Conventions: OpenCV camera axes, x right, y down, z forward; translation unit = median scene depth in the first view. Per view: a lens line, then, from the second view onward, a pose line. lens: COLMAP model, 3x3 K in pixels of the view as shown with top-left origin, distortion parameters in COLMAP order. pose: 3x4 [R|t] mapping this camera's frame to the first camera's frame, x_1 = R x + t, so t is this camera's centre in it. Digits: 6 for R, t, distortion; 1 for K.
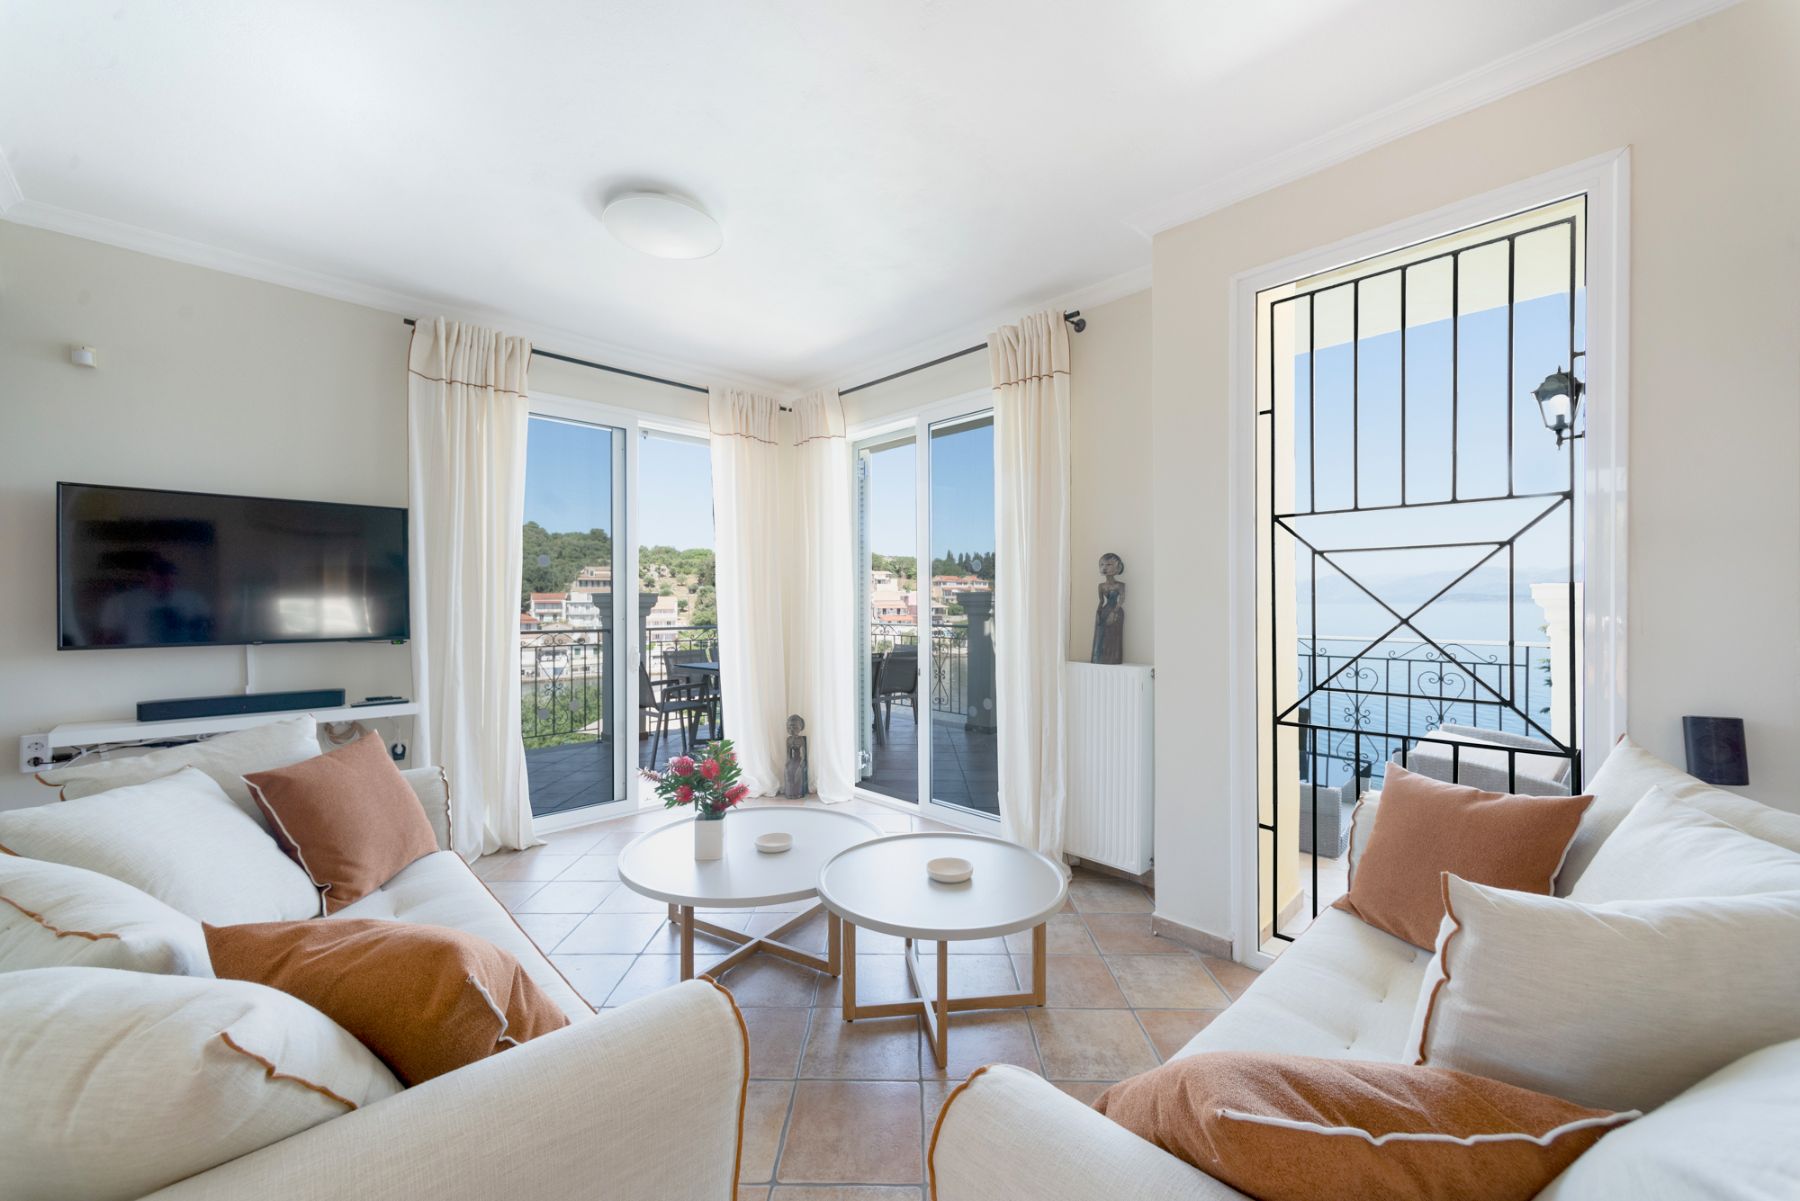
lens RADIAL K [[722.3, 0, 905.3], [0, 722.3, 598.5], [0, 0, 1]] dist [0.001220, 0.000033]
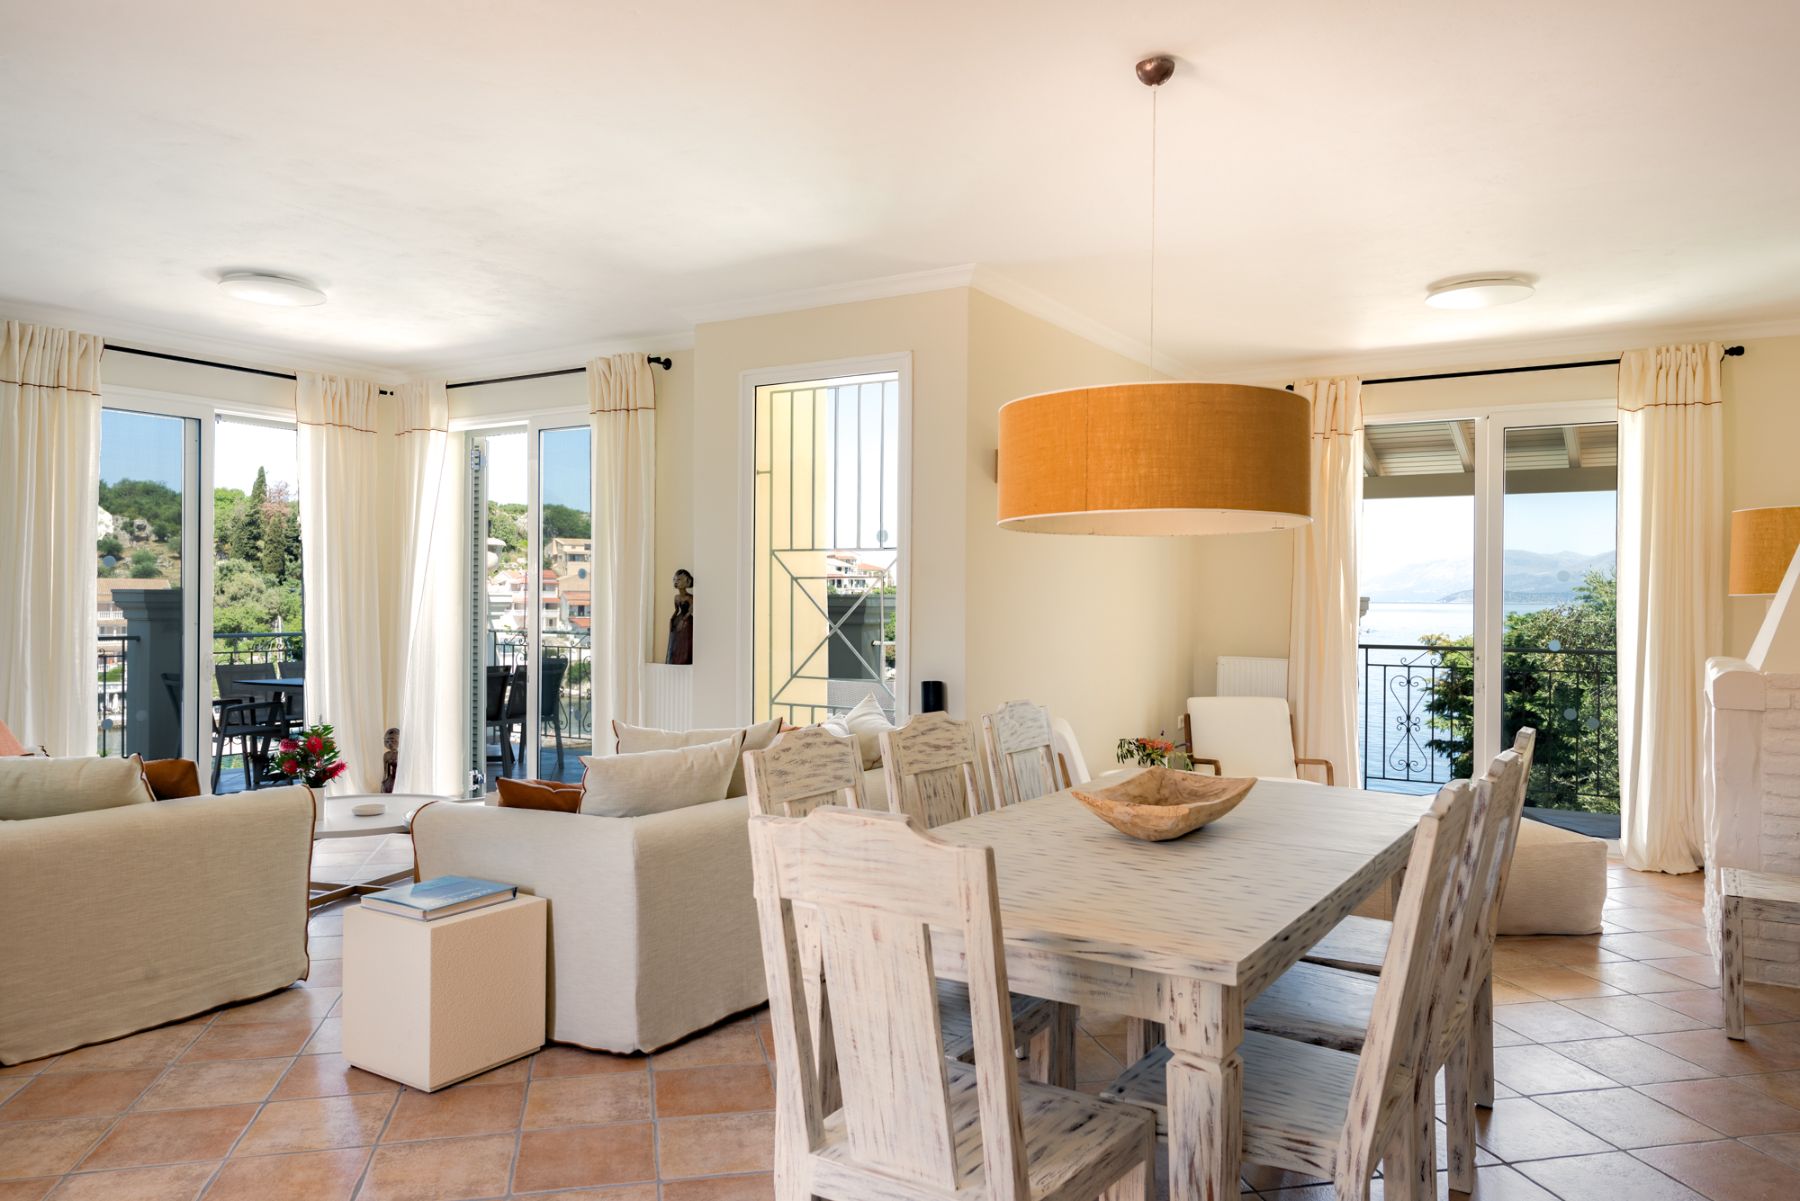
lens RADIAL K [[1264.3, 0, 937.4], [0, 1264.3, 598.6], [0, 0, 1]] dist [-0.006662, 0.003008]
pose [[0.970396, 0.010761, 0.241281, 0.176170], [-0.012579, 0.999903, 0.005996, -0.030359], [-0.241193, -0.008854, 0.970437, -0.986369]]
